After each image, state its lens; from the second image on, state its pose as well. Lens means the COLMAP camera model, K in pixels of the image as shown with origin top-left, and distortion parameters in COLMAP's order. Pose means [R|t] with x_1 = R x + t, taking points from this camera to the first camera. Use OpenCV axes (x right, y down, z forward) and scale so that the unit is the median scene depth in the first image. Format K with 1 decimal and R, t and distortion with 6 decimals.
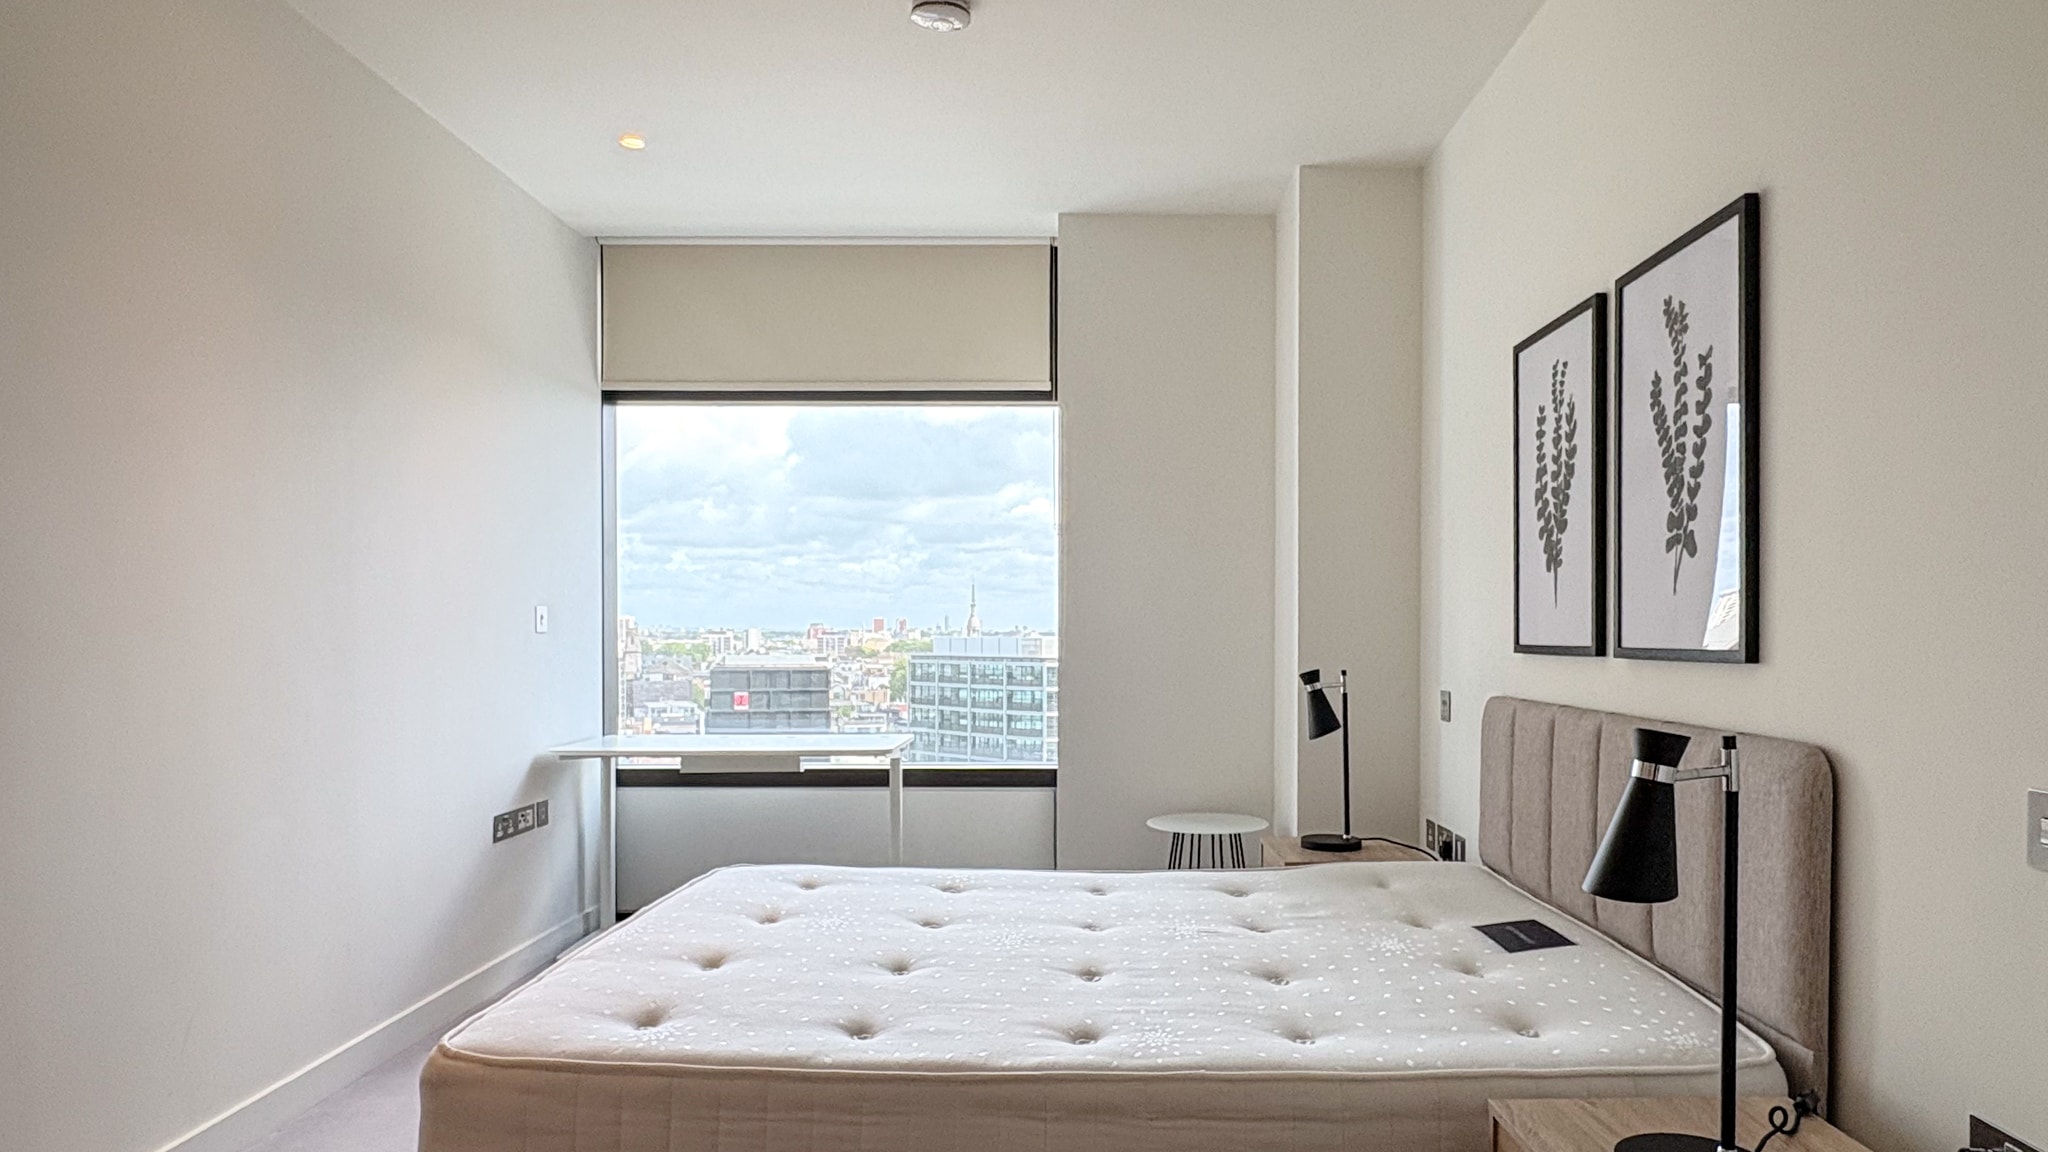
lens RADIAL K [[1270.1, 0, 1029.9], [0, 1270.1, 629.6], [0, 0, 1]] dist [0.000083, 0.001002]
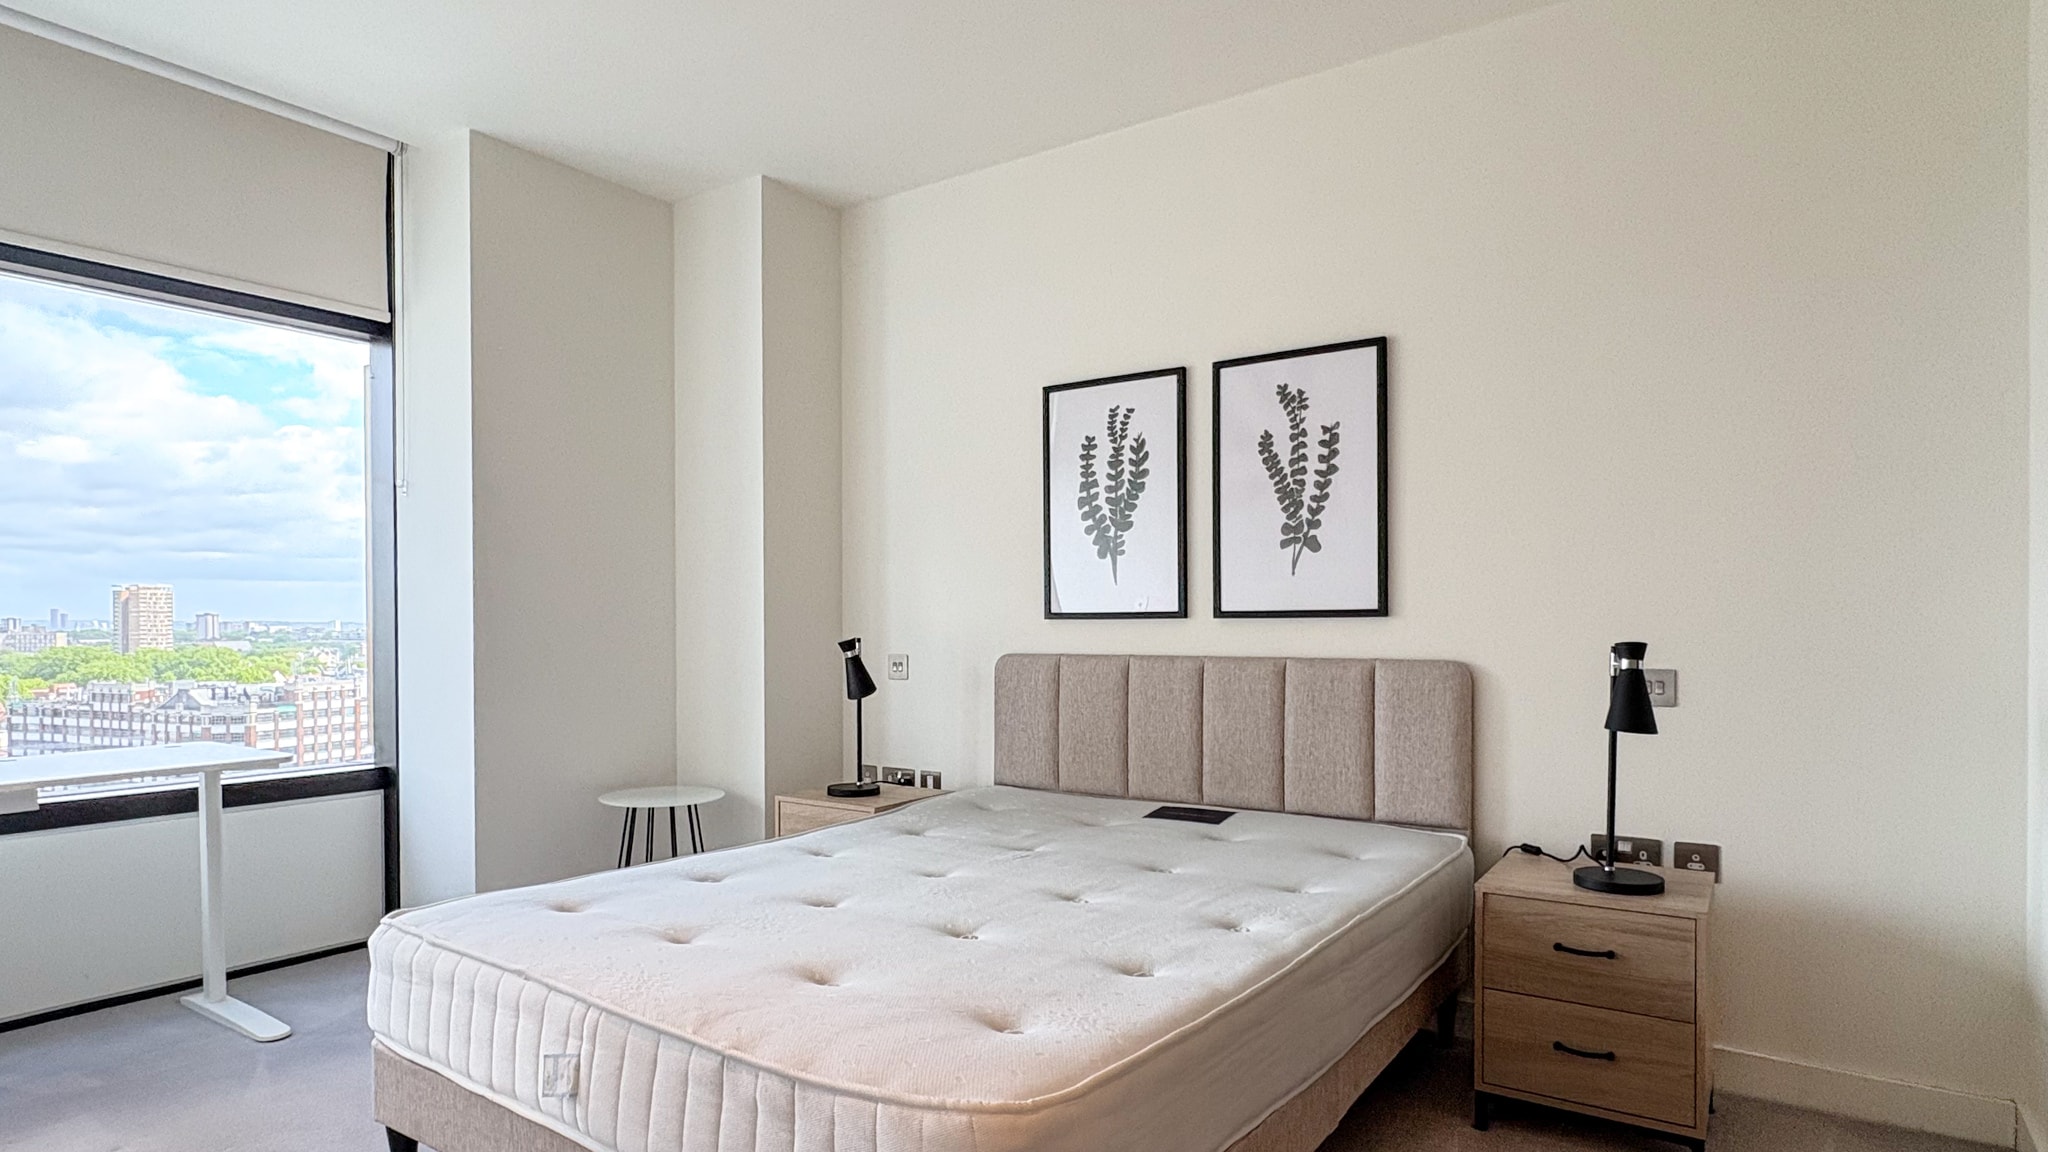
lens RADIAL K [[1125.5, 0, 1025.1], [0, 1125.5, 629.1], [0, 0, 1]] dist [-0.002481, -0.000006]
pose [[0.562730, -0.007282, 0.826609, -0.809694], [0.001482, 0.999968, 0.007801, 0.026763], [-0.826639, -0.003165, 0.562723, 0.482200]]
